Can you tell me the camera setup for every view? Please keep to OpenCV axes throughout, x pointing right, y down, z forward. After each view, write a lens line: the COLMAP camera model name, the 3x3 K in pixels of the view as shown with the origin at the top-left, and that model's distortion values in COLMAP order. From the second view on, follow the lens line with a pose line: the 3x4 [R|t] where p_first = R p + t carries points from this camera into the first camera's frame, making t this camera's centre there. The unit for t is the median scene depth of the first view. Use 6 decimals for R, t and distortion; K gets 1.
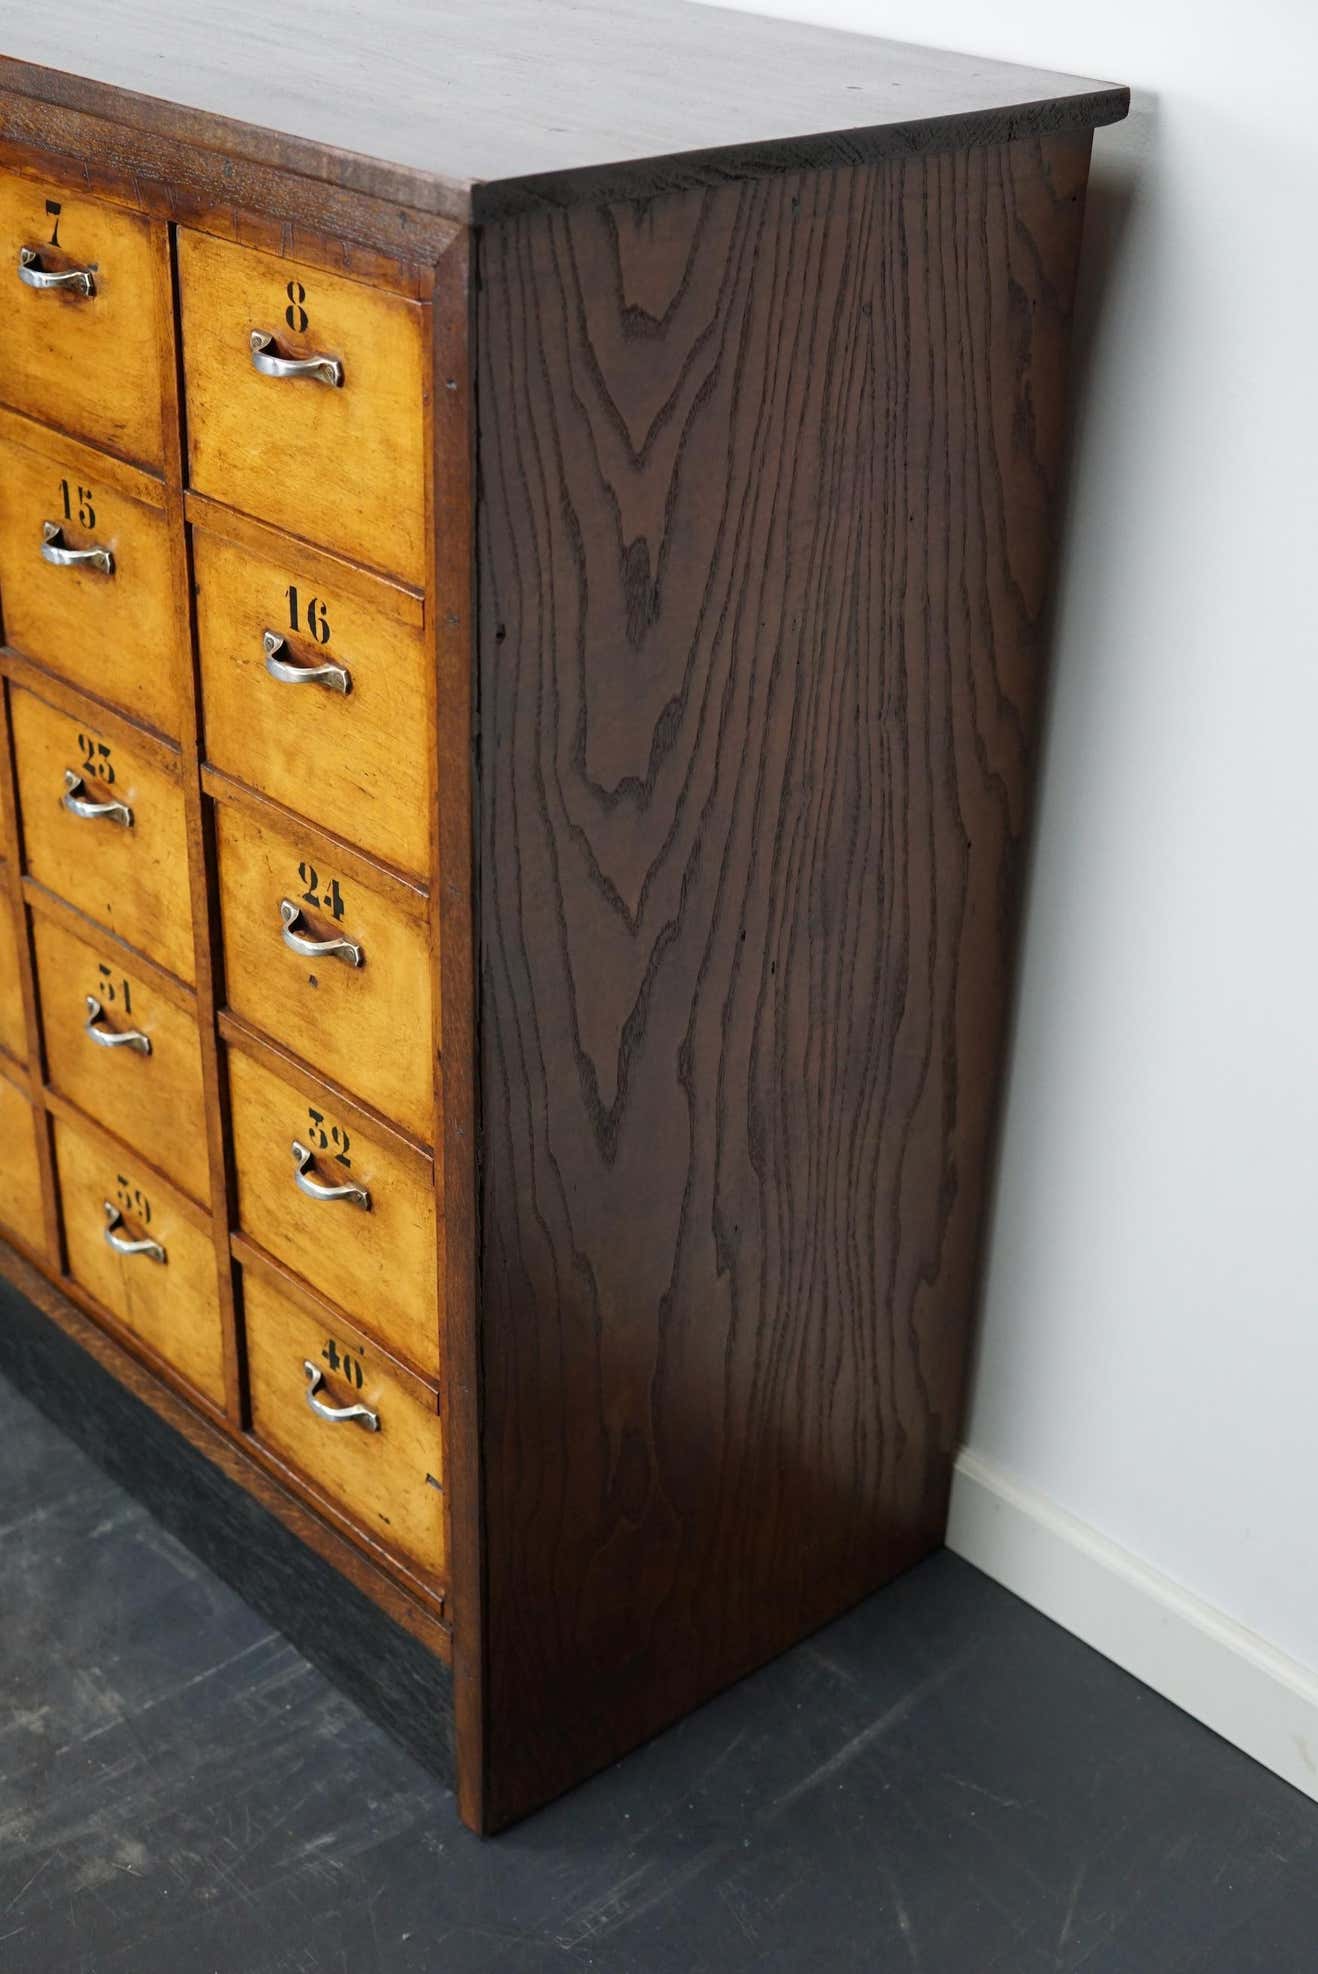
lens RADIAL K [[2546.3, 0, 664.9], [0, 2546.3, 987.1], [0, 0, 1]] dist [-0.144340, 0.292297]
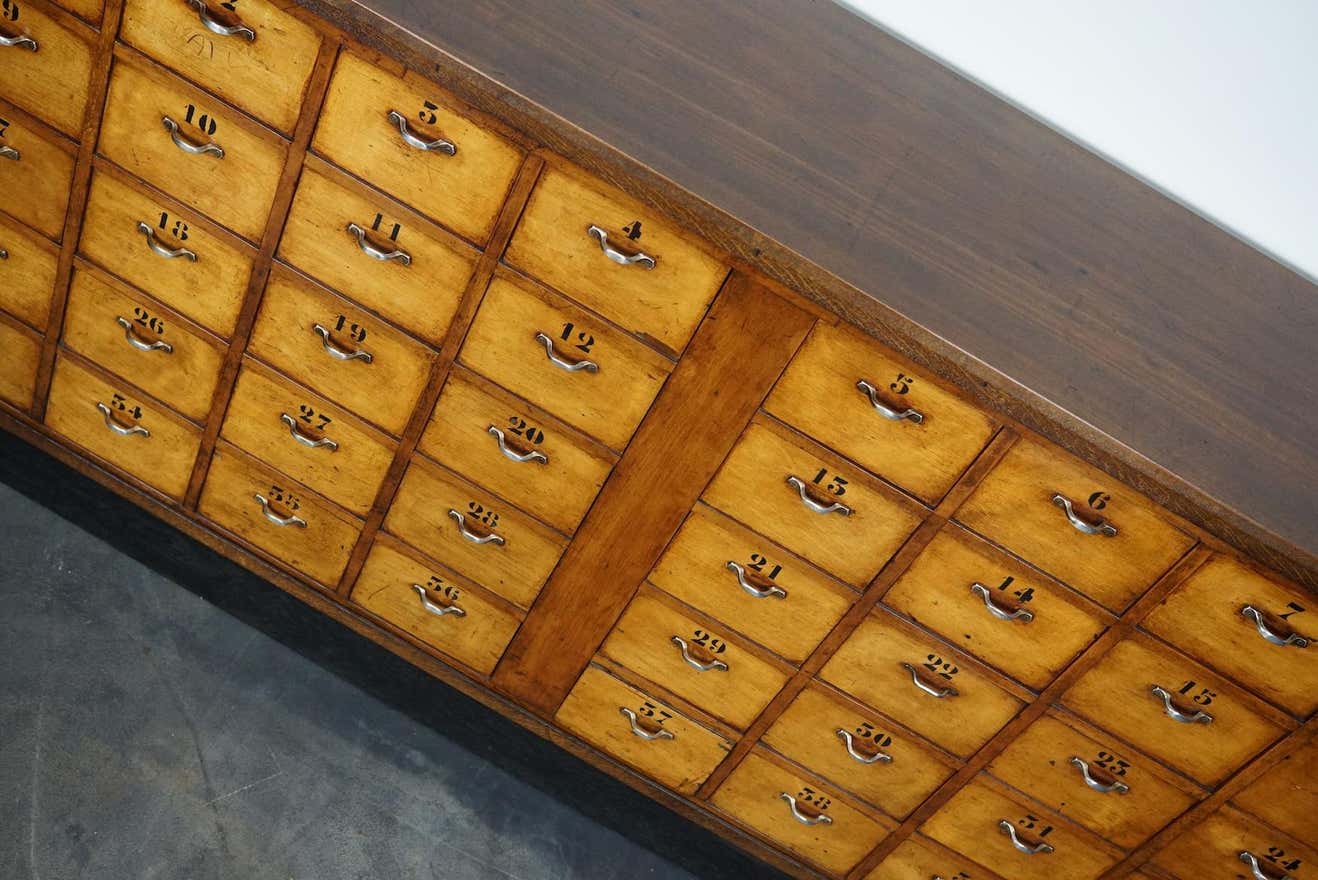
lens RADIAL K [[1700.1, 0, 657.2], [0, 1700.1, 450.2], [0, 0, 1]] dist [-0.144340, 0.292297]
pose [[0.840592, -0.146490, 0.521485, -1.242671], [-0.097594, 0.906022, 0.411824, -0.863440], [-0.532805, -0.397069, 0.747298, 0.379530]]
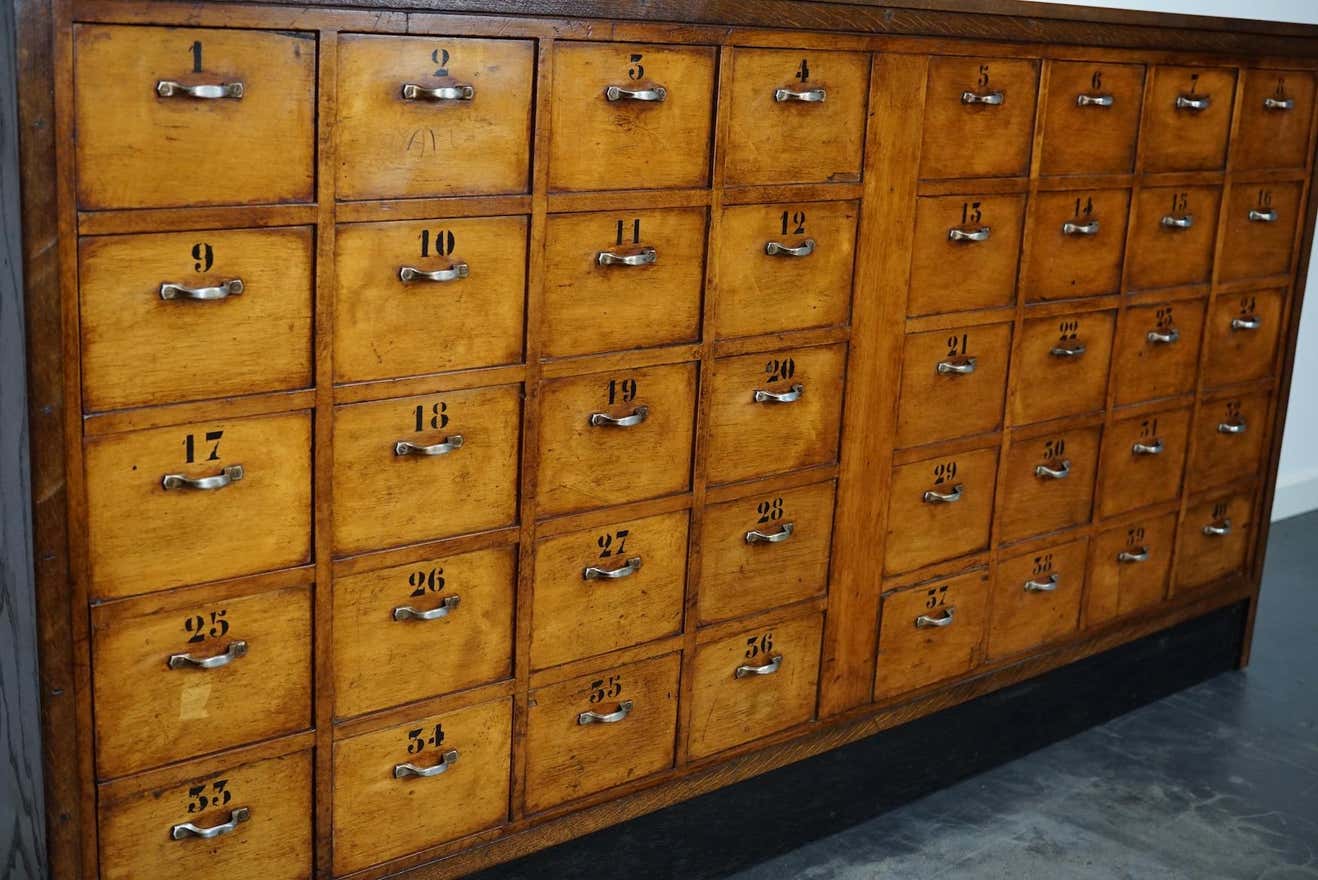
lens RADIAL K [[1700.1, 0, 657.2], [0, 1700.1, 450.2], [0, 0, 1]] dist [-0.144340, 0.292297]
pose [[0.024483, -0.284622, 0.958327, -1.924224], [0.438745, 0.864419, 0.245523, -0.624654], [-0.898278, 0.414450, 0.146040, 1.374773]]
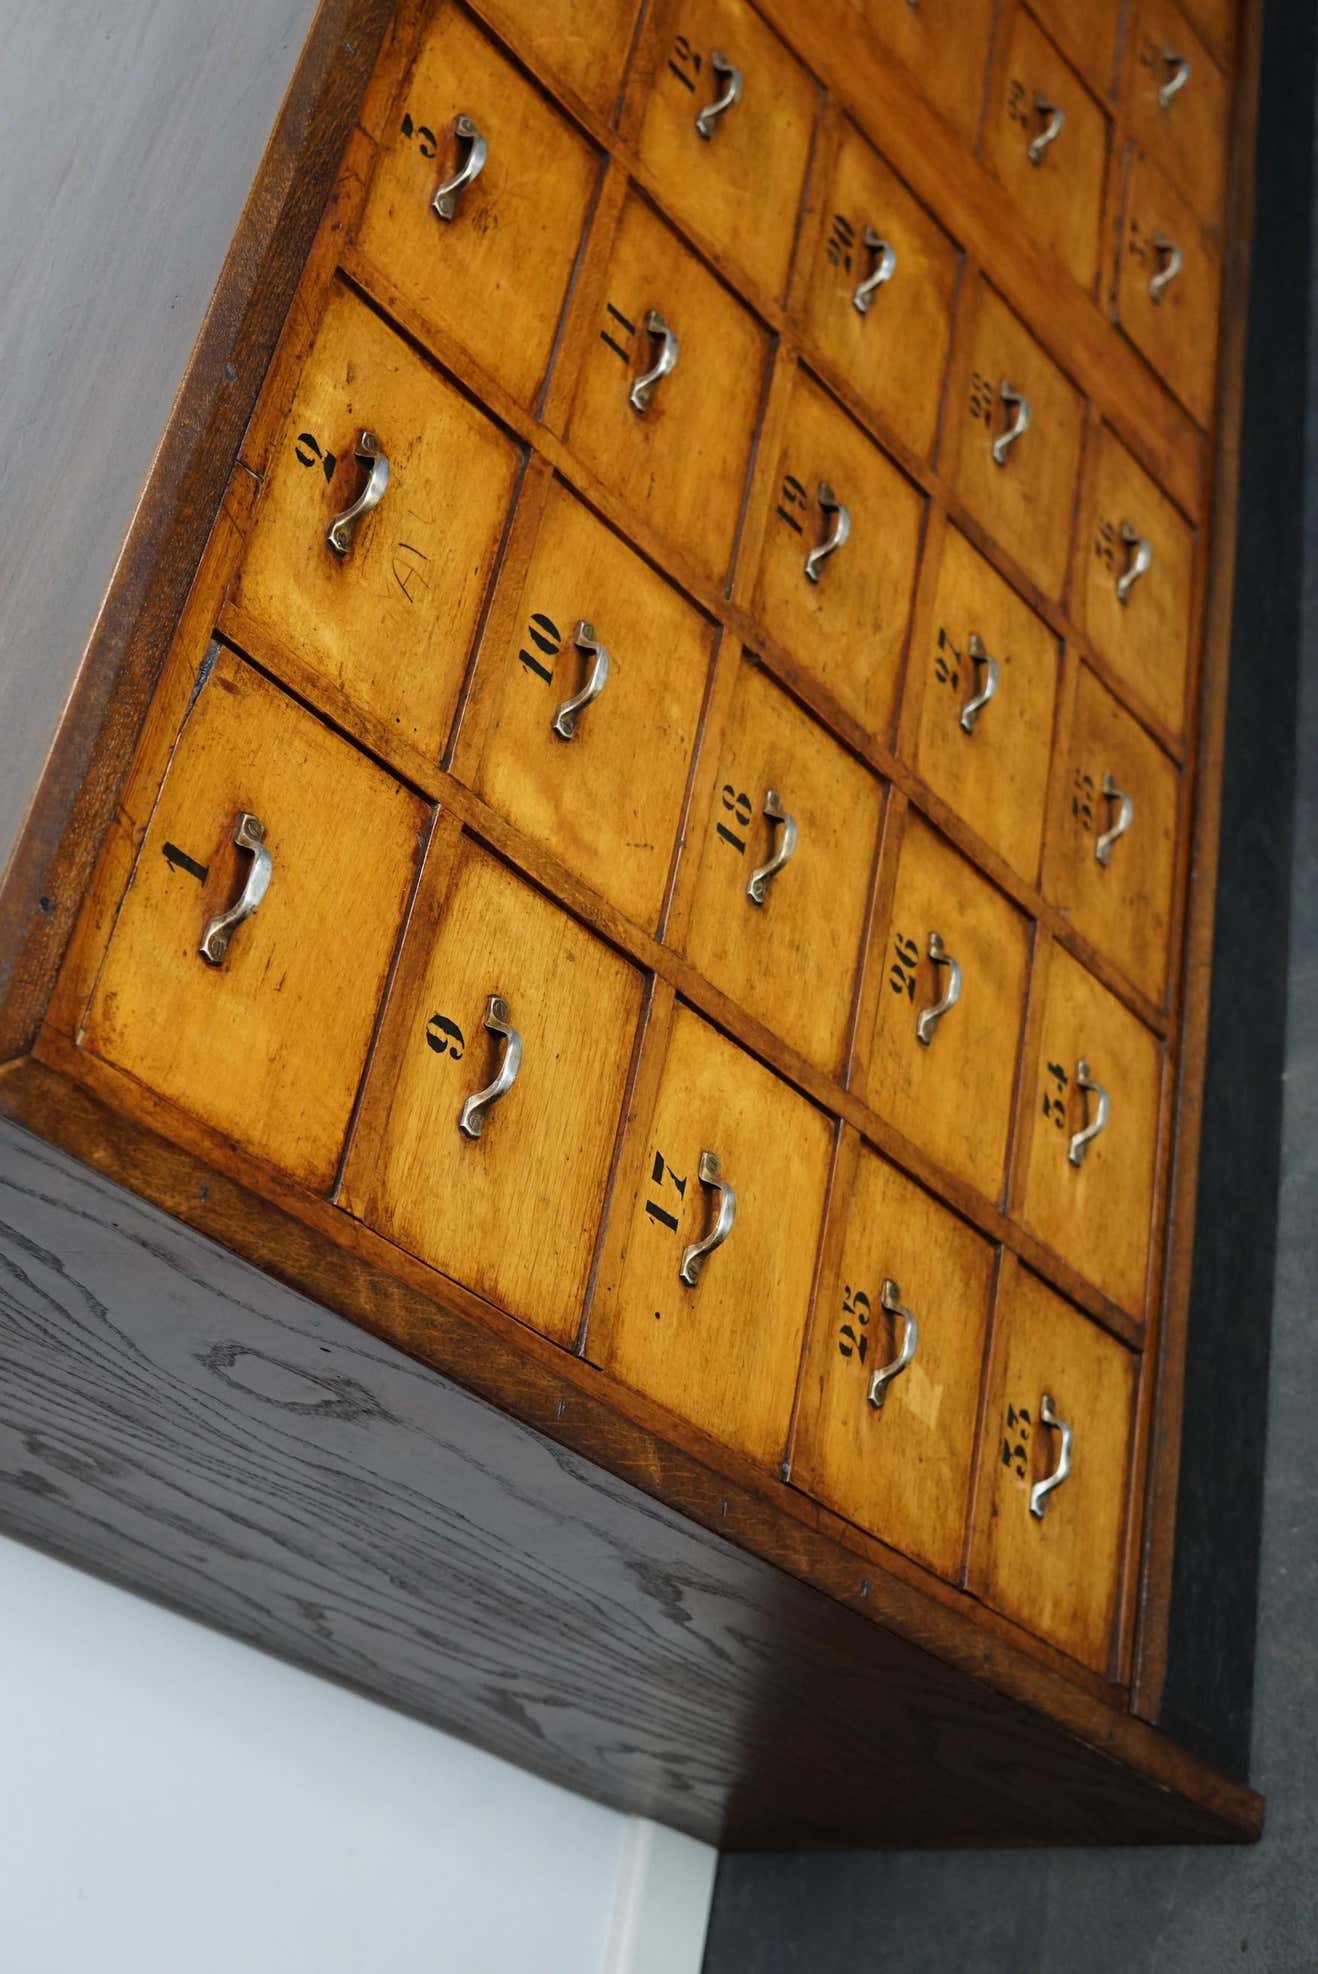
lens RADIAL K [[2546.3, 0, 664.9], [0, 2546.3, 987.1], [0, 0, 1]] dist [-0.144340, 0.292297]
pose [[-0.475110, -0.419596, 0.773440, -1.622032], [0.842193, 0.037797, 0.537849, -0.987142], [-0.254913, 0.906924, 0.335423, 1.399182]]
